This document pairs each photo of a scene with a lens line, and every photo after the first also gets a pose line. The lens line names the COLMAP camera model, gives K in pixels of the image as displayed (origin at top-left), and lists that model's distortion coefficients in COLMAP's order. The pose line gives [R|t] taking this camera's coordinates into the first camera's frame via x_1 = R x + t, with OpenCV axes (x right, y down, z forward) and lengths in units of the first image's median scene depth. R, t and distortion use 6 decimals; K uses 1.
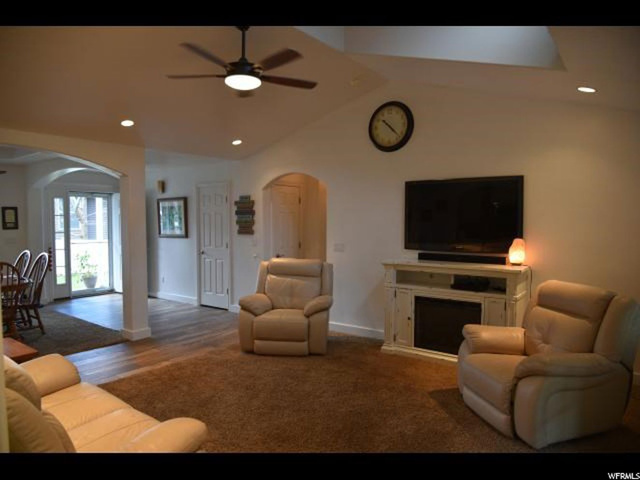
lens RADIAL K [[429.6, 0, 320.0], [0, 429.6, 240.0], [0, 0, 1]] dist [-0.037656, -0.001268]
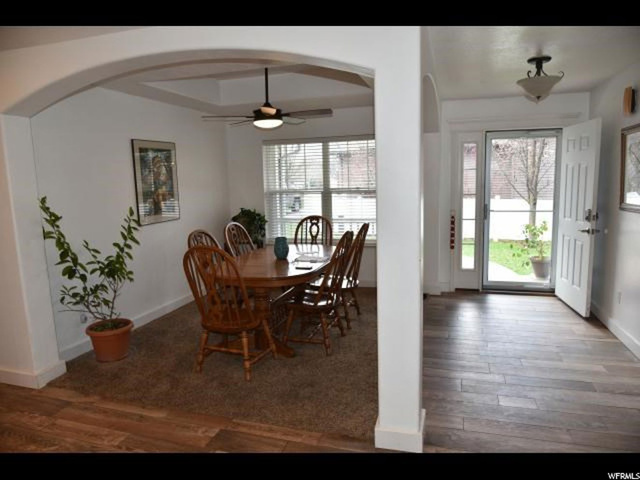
lens RADIAL K [[429.6, 0, 320.0], [0, 429.6, 240.0], [0, 0, 1]] dist [-0.037656, -0.001268]
pose [[0.358805, 0.124471, -0.925076, -0.055995], [-0.012500, 0.991621, 0.128576, -0.029946], [0.933329, -0.034570, 0.357354, 0.519442]]
